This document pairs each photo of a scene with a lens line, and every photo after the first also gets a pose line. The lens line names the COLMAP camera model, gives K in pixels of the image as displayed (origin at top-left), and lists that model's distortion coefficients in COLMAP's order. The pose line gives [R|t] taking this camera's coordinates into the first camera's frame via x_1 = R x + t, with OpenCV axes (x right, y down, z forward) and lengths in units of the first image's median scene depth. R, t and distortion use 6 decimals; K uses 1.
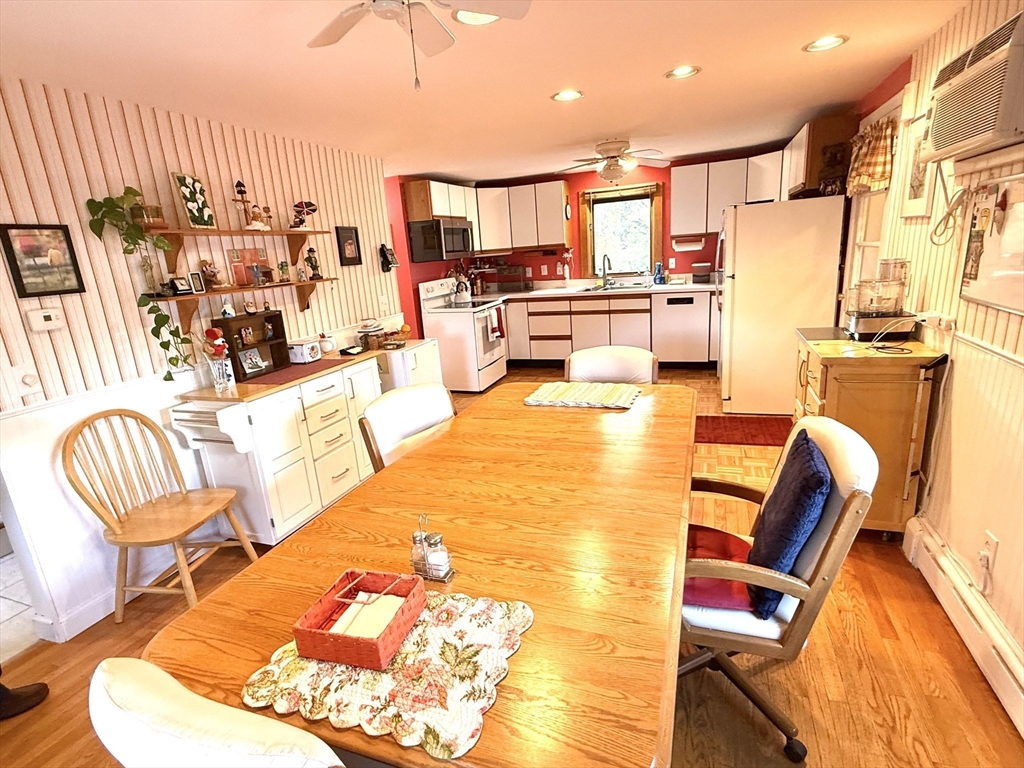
lens RADIAL K [[514.2, 0, 512.0], [0, 514.2, 384.0], [0, 0, 1]] dist [0.000268, 0.000131]
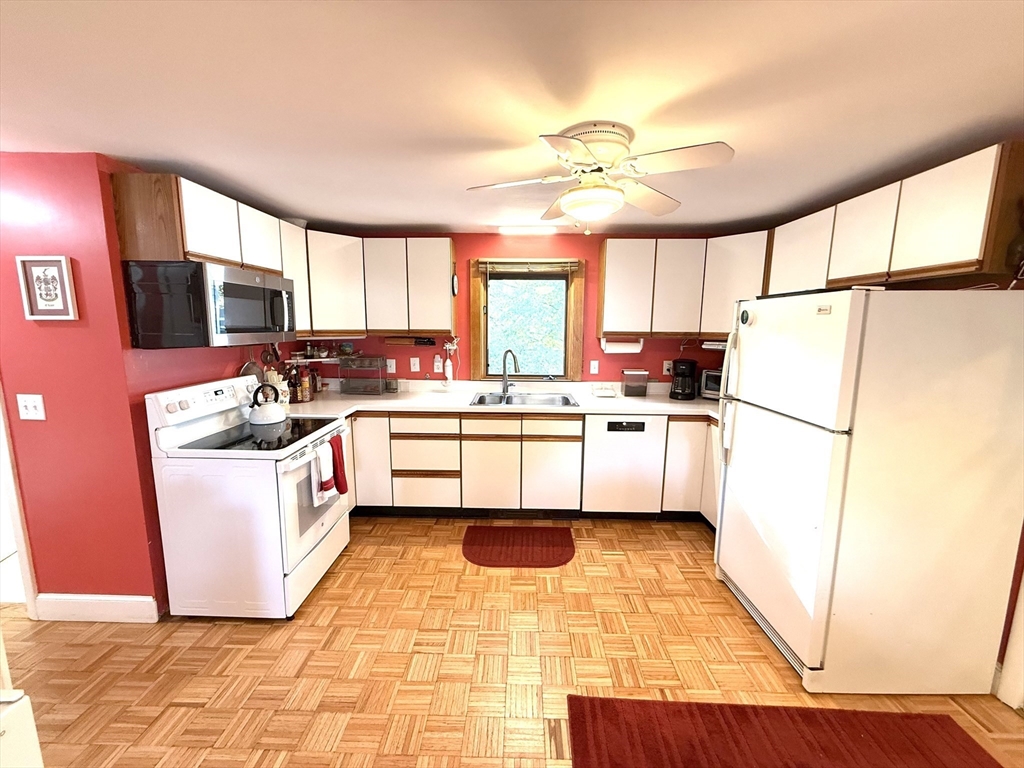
lens RADIAL K [[409.3, 0, 513.5], [0, 409.3, 383.4], [0, 0, 1]] dist [-0.002958, -0.000228]
pose [[0.937611, 0.031128, 0.346290, -0.002406], [0.012854, 0.992200, -0.123993, -0.139021], [-0.347448, 0.120709, 0.929897, 0.491182]]
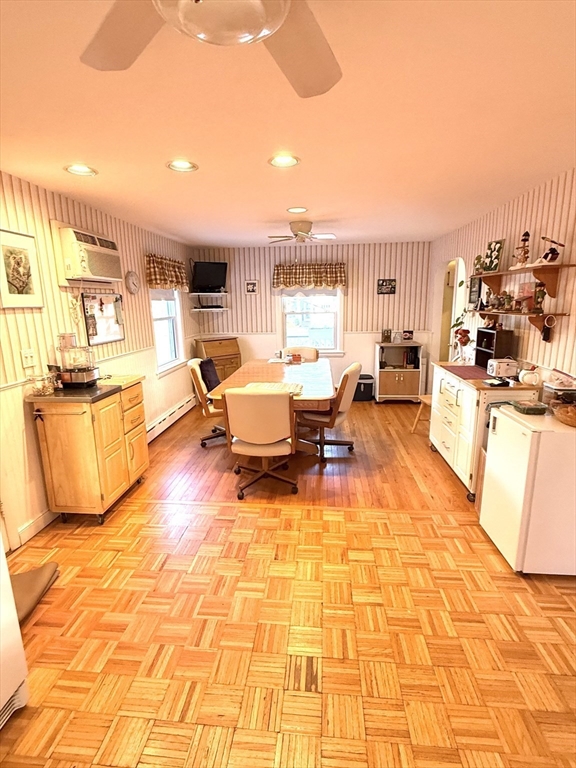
lens RADIAL K [[385.7, 0, 288.0], [0, 385.7, 384.0], [0, 0, 1]] dist [0.000268, 0.000131]
pose [[-0.957634, 0.147954, -0.247077, 0.171195], [0.018329, 0.887513, 0.460418, -0.247675], [0.287404, 0.436383, -0.852624, 0.884532]]
